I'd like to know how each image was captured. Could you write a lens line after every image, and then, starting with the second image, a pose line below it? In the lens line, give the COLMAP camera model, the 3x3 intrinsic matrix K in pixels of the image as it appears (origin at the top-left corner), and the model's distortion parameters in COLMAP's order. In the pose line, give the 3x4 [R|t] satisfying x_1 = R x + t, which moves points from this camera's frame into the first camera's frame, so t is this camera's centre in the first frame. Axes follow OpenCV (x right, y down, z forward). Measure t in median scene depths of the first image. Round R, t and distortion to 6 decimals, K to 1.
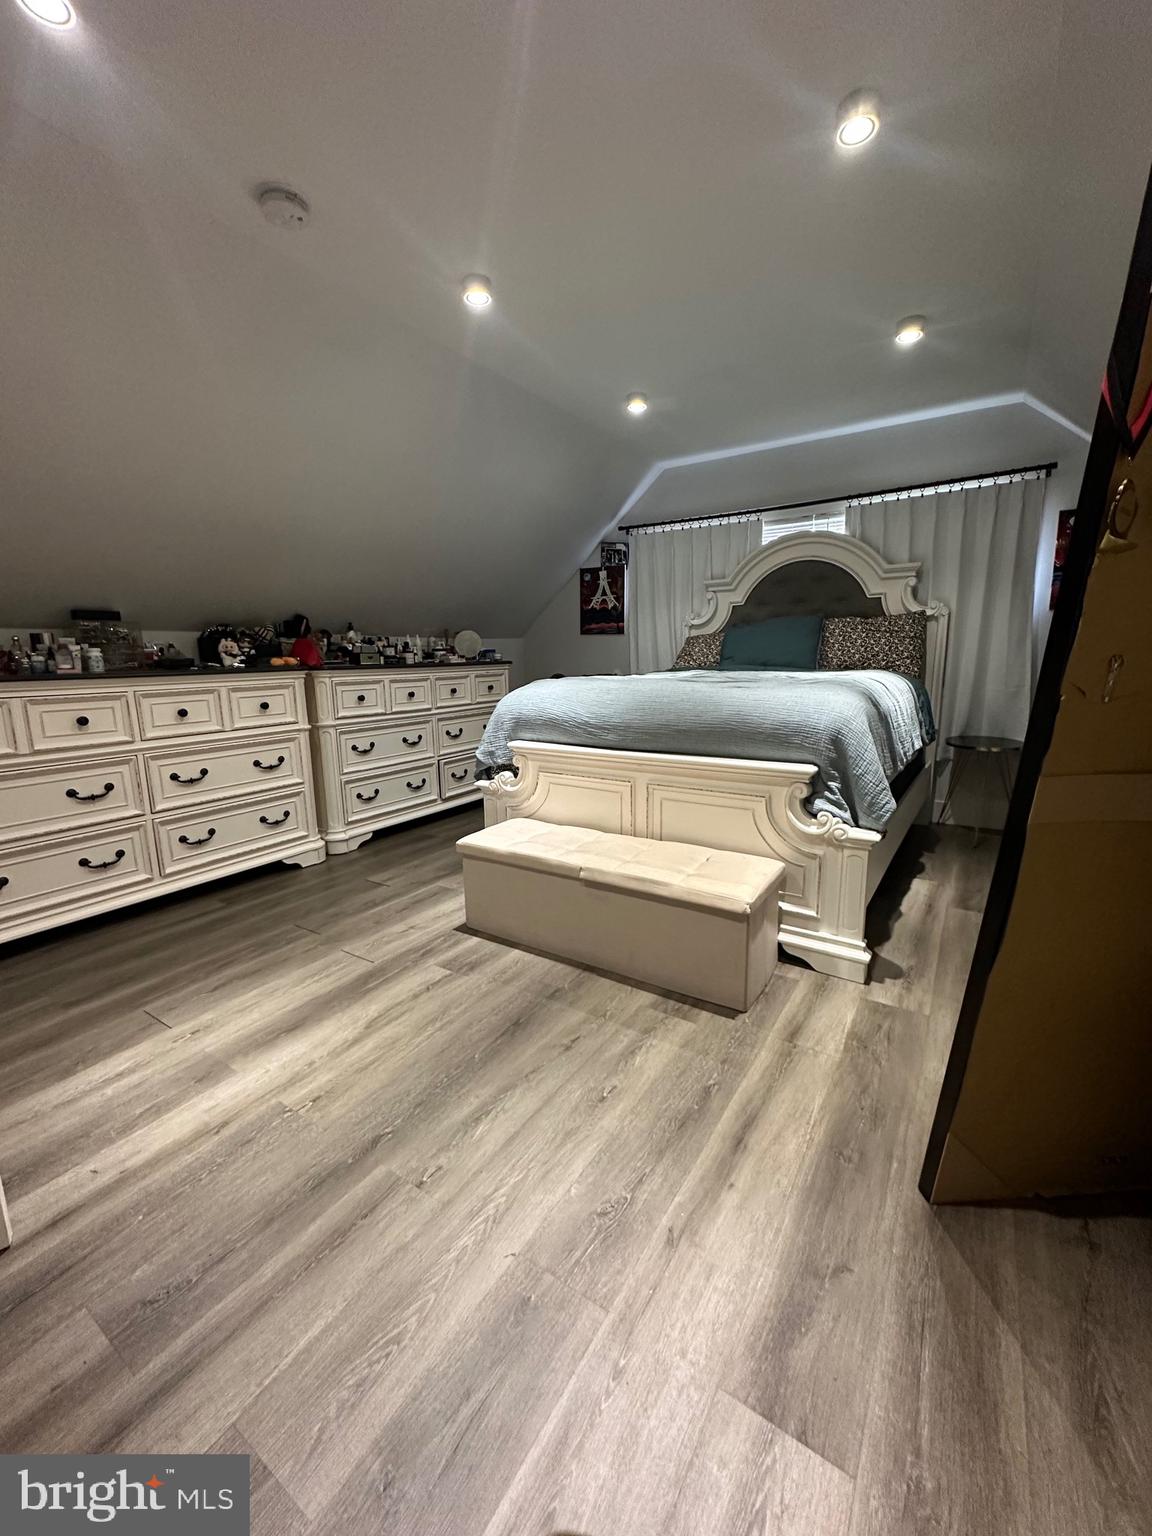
lens RADIAL K [[617.1, 0, 576.0], [0, 617.1, 768.0], [0, 0, 1]] dist [-0.007157, 0.003661]
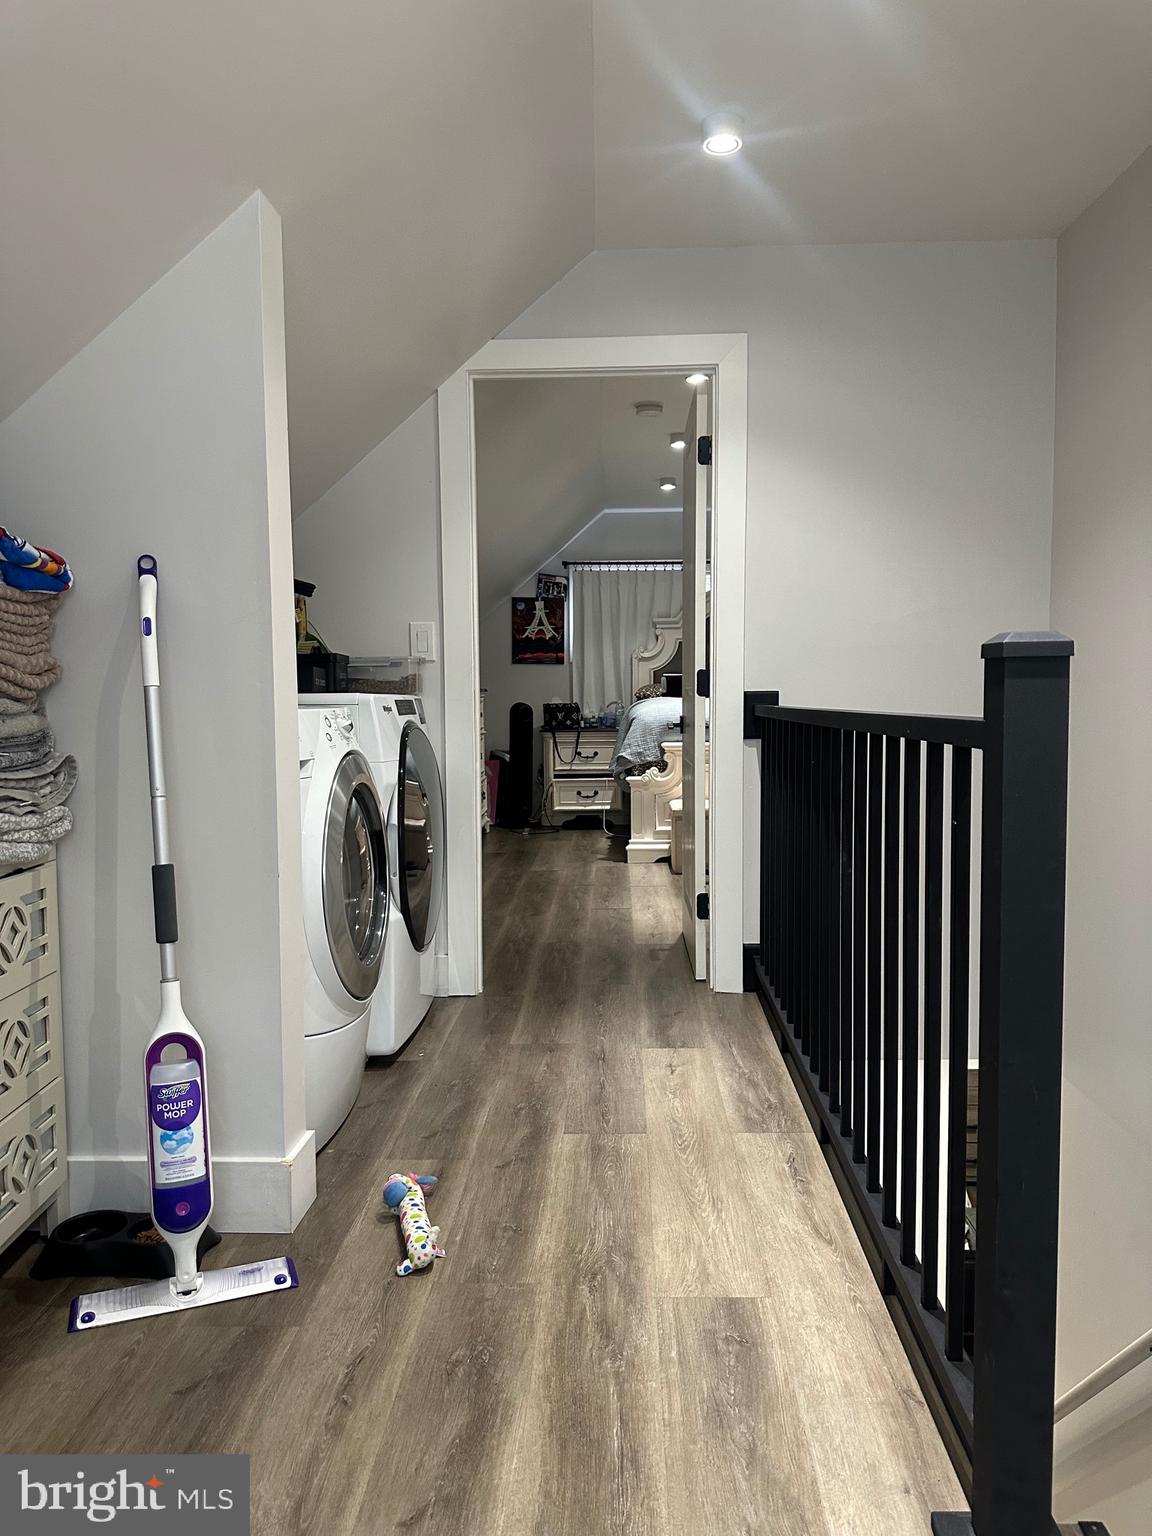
lens RADIAL K [[1065.5, 0, 576.0], [0, 1065.5, 768.0], [0, 0, 1]] dist [0.336397, 0.000183]
pose [[0.851799, -0.029969, 0.523011, -1.647913], [0.091575, 0.991509, -0.092328, 0.231023], [-0.515803, 0.126540, 0.847310, -0.951120]]
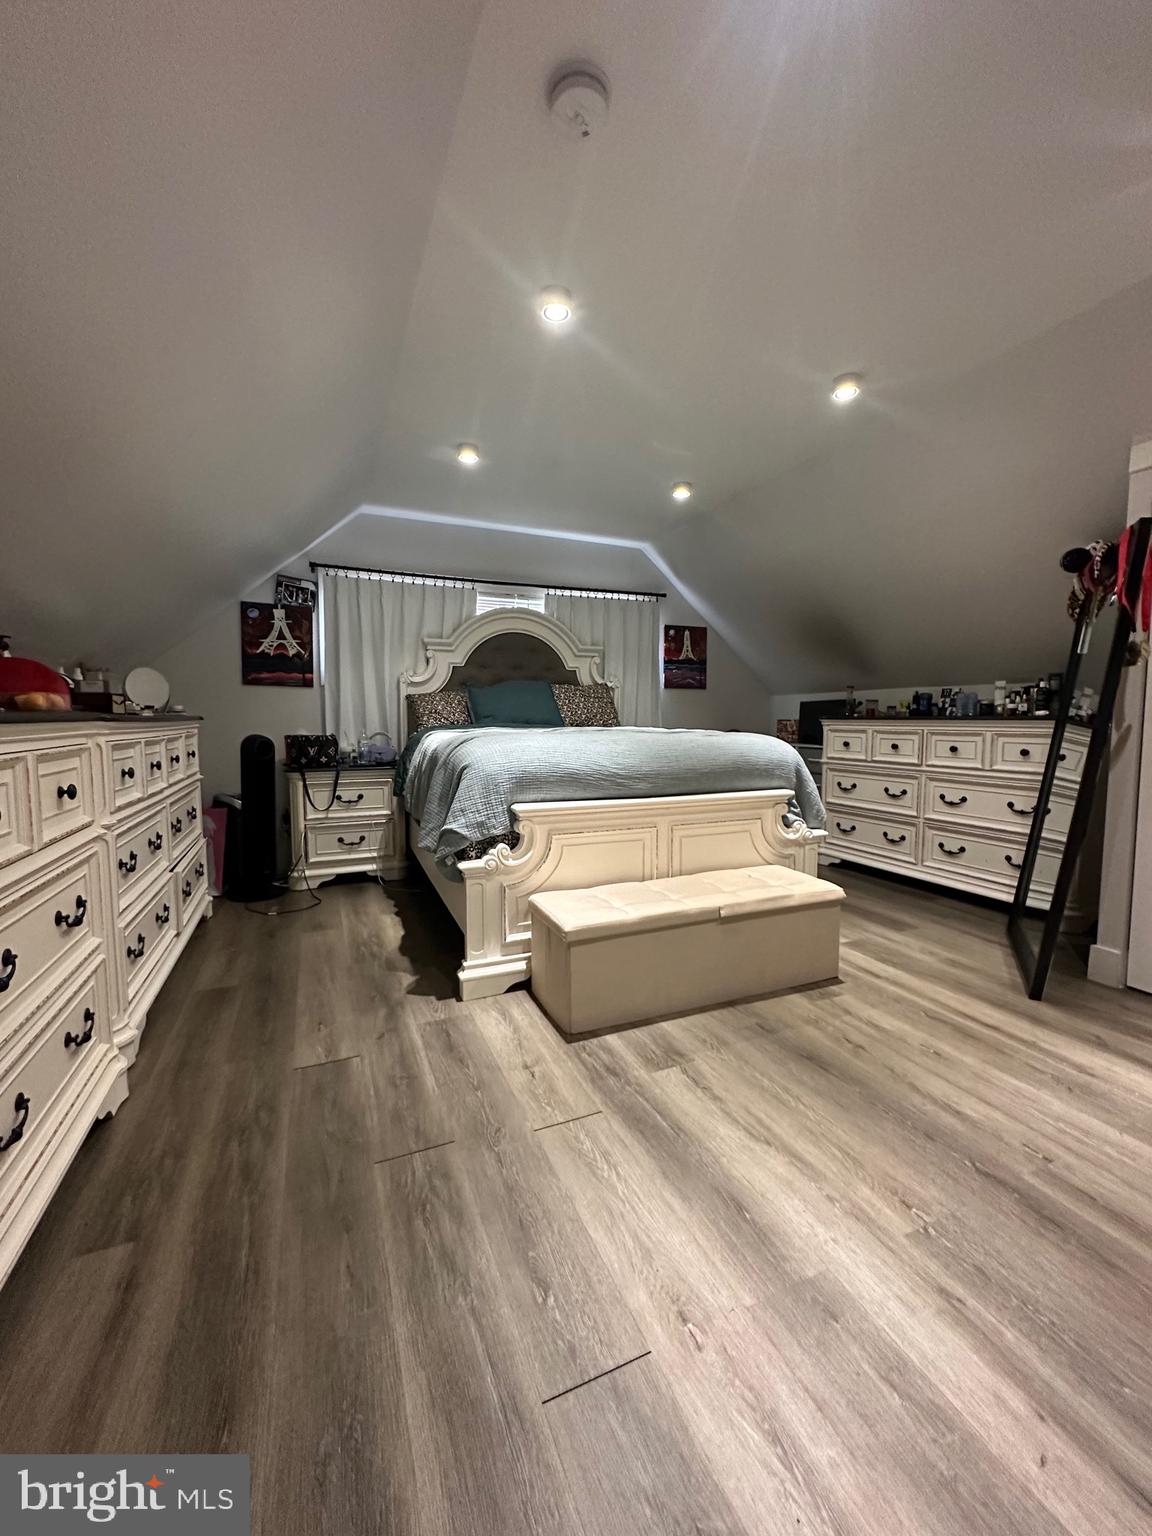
lens RADIAL K [[617.1, 0, 576.0], [0, 617.1, 768.0], [0, 0, 1]] dist [-0.007157, 0.003661]
pose [[0.550373, -0.050308, 0.833402, -0.849352], [0.141687, 0.989333, -0.033848, -0.059899], [-0.822809, 0.136711, 0.551630, 0.517236]]
